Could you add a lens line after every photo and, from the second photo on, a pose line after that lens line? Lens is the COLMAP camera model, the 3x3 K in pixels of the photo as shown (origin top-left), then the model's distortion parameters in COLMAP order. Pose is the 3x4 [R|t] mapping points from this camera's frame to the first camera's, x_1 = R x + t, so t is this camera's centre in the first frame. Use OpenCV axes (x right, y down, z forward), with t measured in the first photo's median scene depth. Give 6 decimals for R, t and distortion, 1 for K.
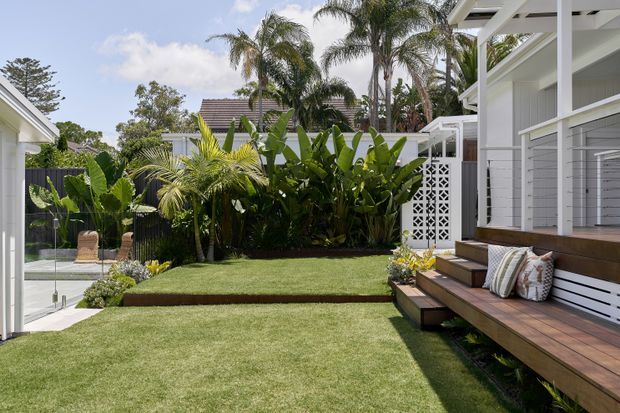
lens RADIAL K [[604.4, 0, 309.7], [0, 604.4, 207.2], [0, 0, 1]] dist [-0.009330, 0.000000]
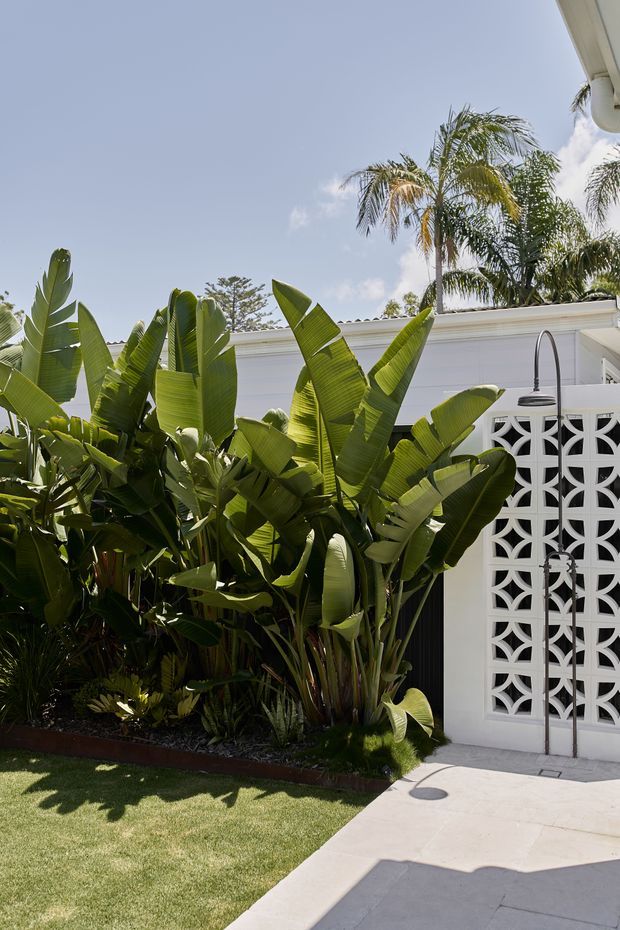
lens RADIAL K [[906.6, 0, 310.1], [0, 906.6, 465.6], [0, 0, 1]] dist [-0.009330, 0.000000]
pose [[0.902616, -0.011847, -0.430284, 0.135798], [0.001501, 0.999702, -0.024376, -0.021131], [0.430444, 0.021357, 0.902364, 0.311631]]
